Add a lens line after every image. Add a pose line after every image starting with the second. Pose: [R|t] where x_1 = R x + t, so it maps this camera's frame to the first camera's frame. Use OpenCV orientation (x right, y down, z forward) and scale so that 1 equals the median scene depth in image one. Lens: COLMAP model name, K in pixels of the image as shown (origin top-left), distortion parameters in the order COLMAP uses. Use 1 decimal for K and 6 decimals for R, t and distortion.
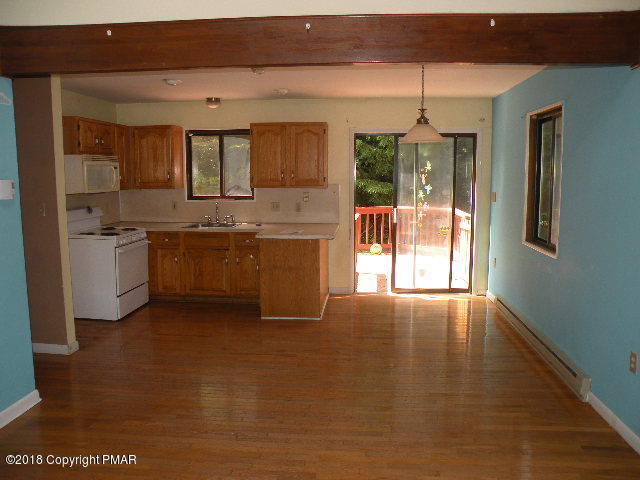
lens RADIAL K [[522.9, 0, 320.0], [0, 522.9, 240.0], [0, 0, 1]] dist [-0.135351, 0.141788]
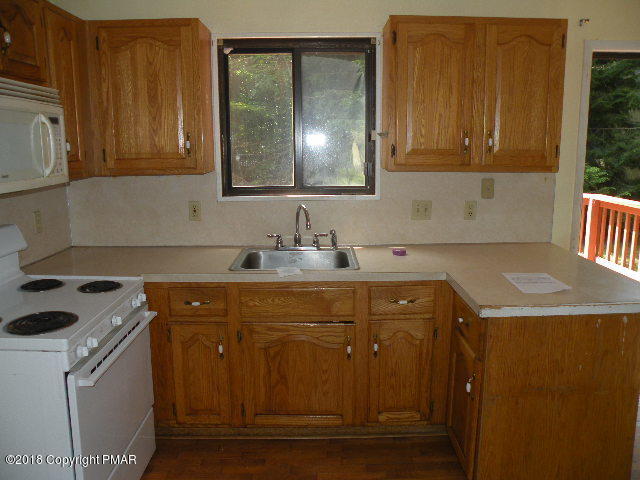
lens RADIAL K [[522.9, 0, 320.0], [0, 522.9, 240.0], [0, 0, 1]] dist [-0.135351, 0.141788]
pose [[0.996147, -0.024976, 0.084071, -0.230118], [0.020212, 0.998167, 0.057049, -0.069303], [-0.085342, -0.055130, 0.994825, 0.588336]]
